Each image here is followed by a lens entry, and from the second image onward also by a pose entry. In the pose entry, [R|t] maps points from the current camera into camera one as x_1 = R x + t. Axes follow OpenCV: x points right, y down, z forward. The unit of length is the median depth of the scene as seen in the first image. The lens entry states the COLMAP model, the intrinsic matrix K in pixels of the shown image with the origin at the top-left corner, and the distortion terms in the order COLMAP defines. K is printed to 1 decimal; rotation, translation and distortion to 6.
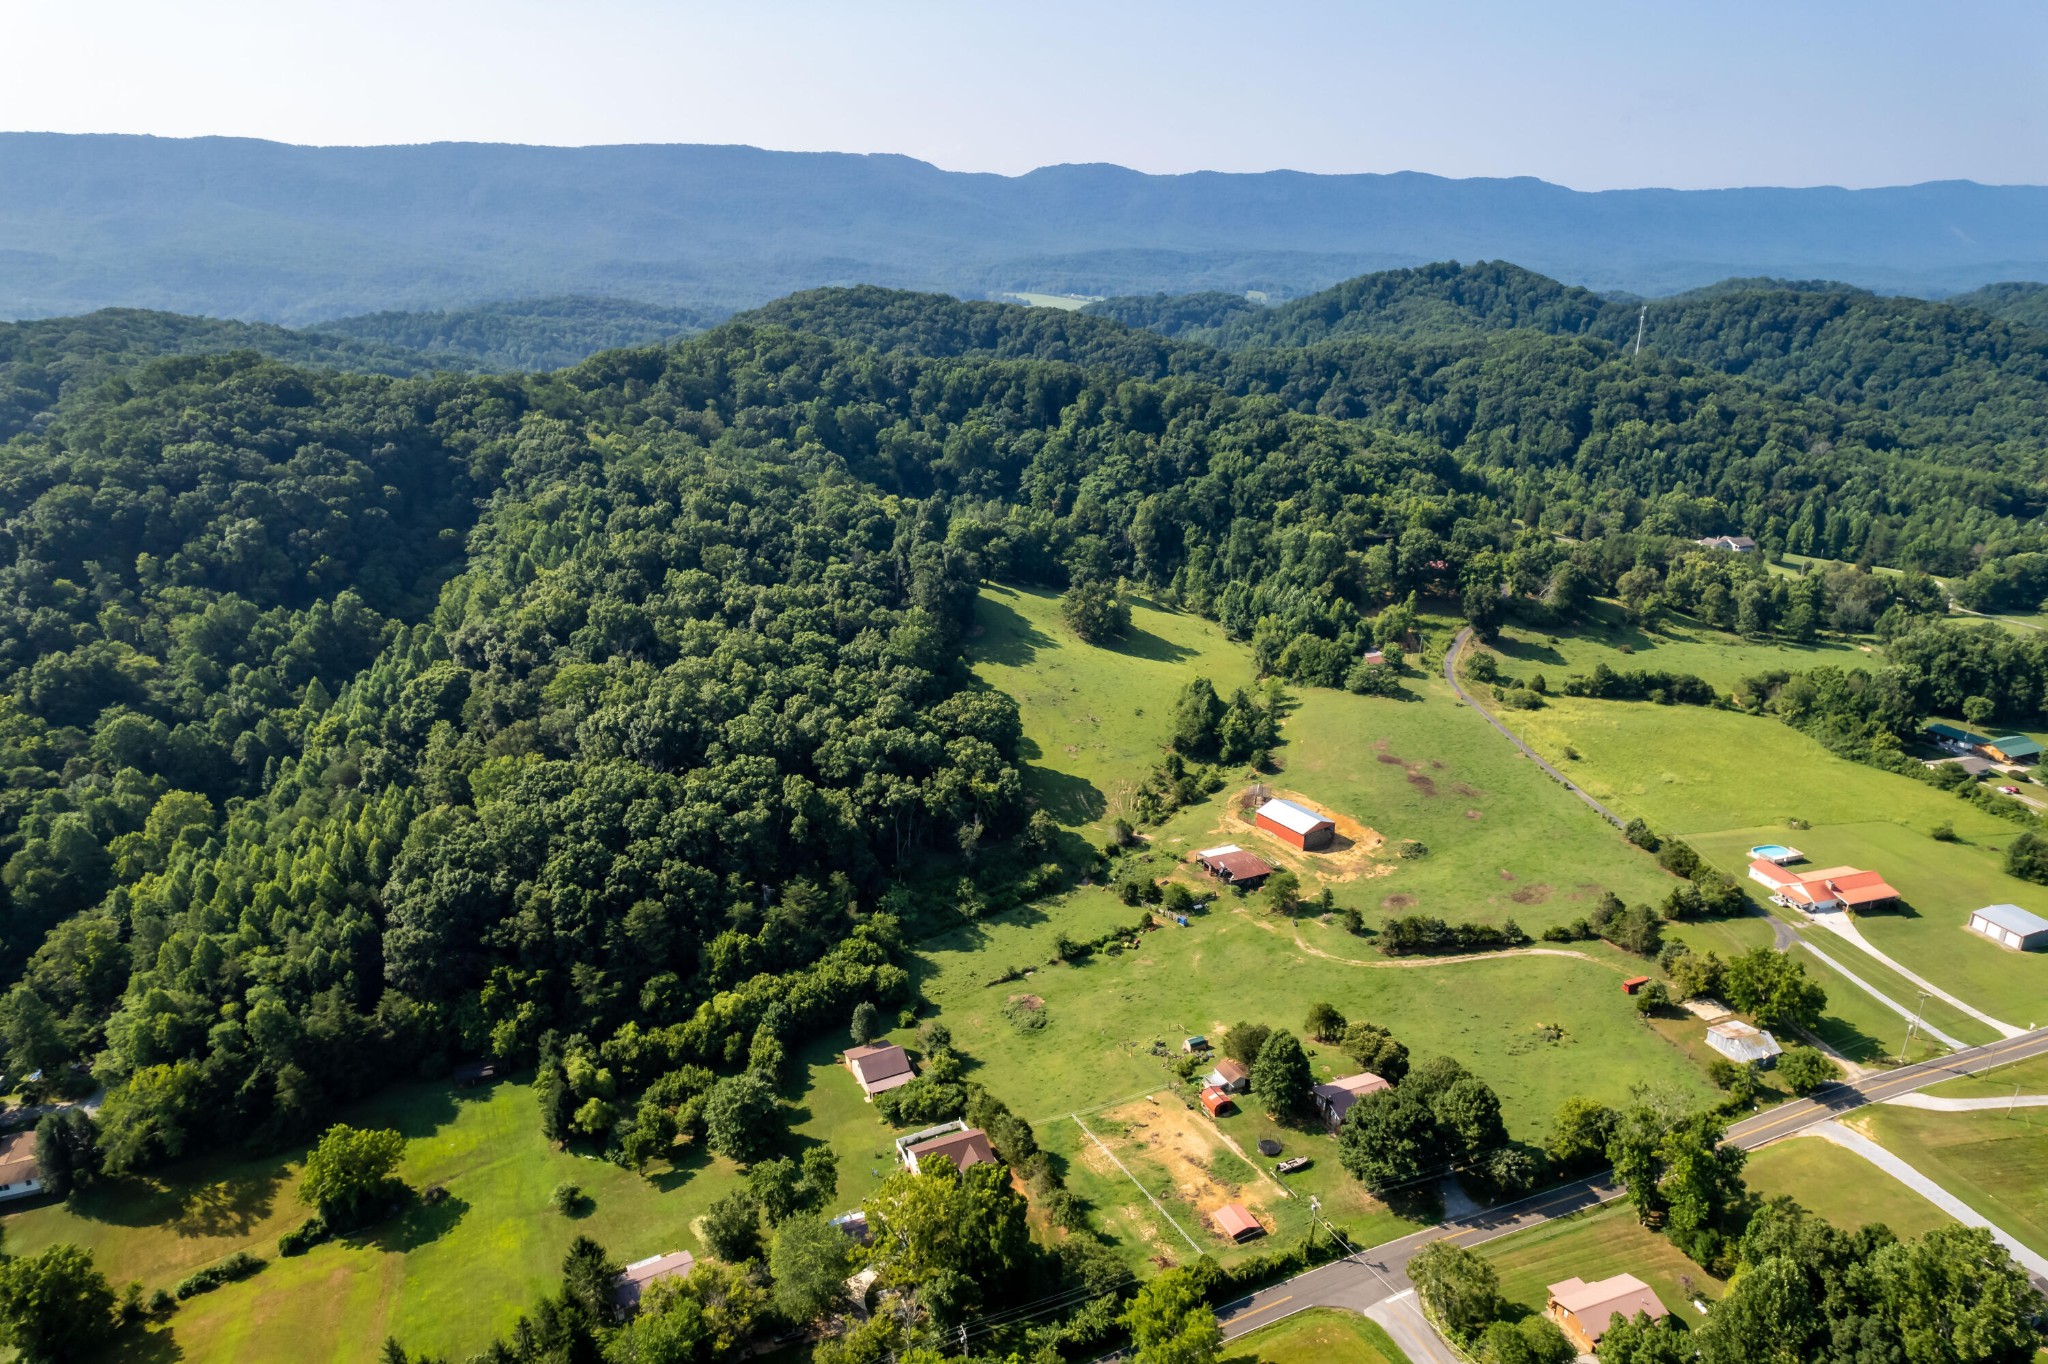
lens RADIAL K [[1312.5, 0, 1015.6], [0, 1312.5, 691.0], [0, 0, 1]] dist [-0.079476, 0.068574]
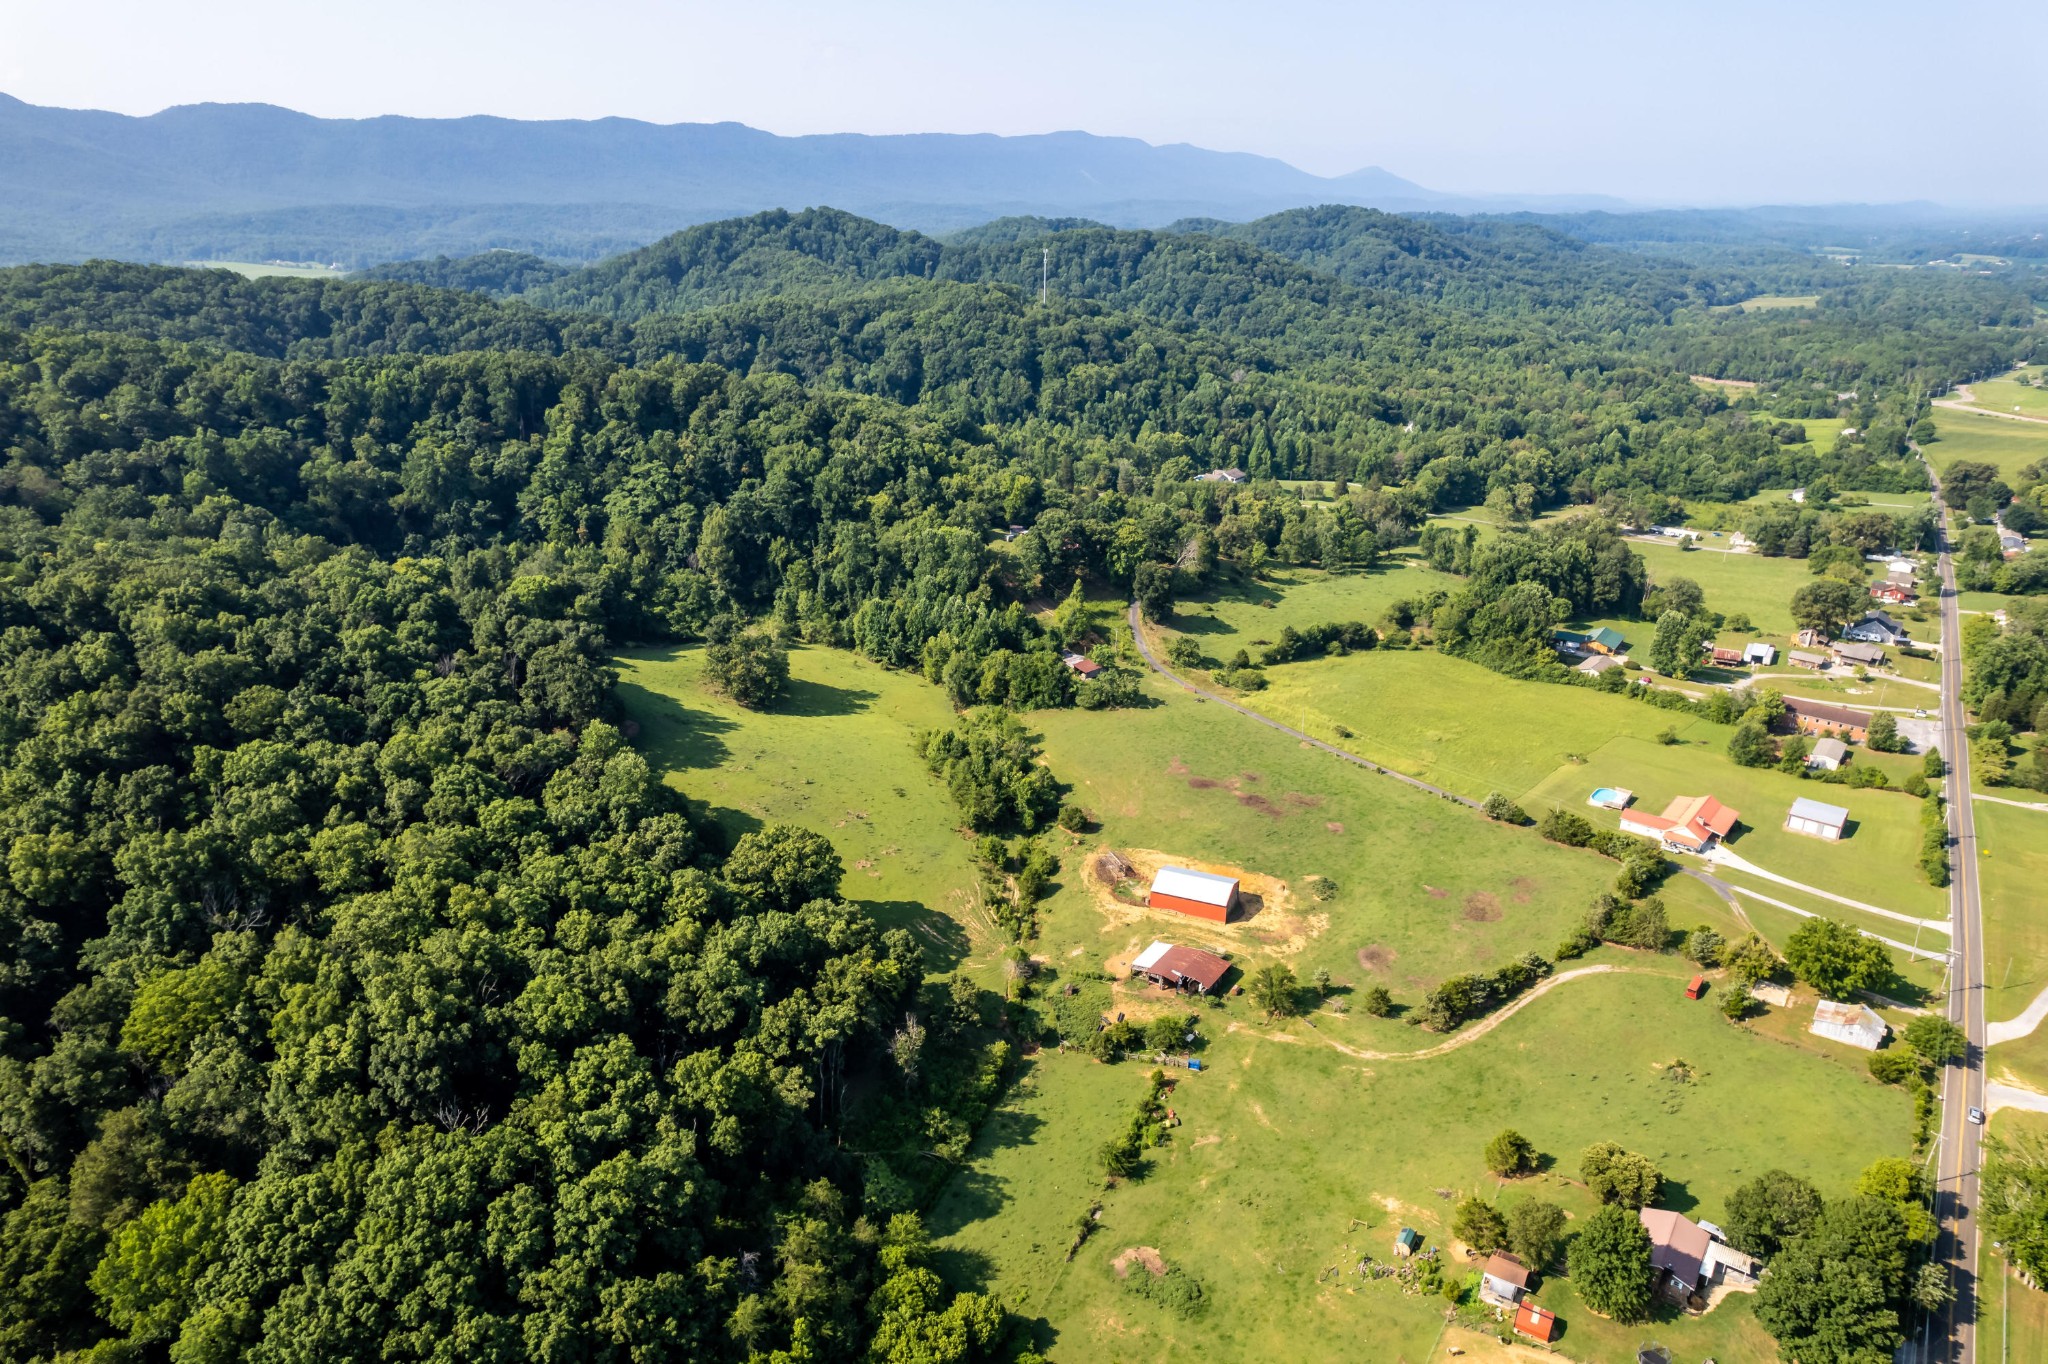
lens RADIAL K [[1312.5, 0, 1020.2], [0, 1312.5, 697.9], [0, 0, 1]] dist [-0.079476, 0.068574]
pose [[0.839973, -0.201077, 0.503997, -0.197444], [0.180445, 0.979456, 0.090035, -0.083041], [-0.511747, 0.015316, 0.859000, 0.231804]]
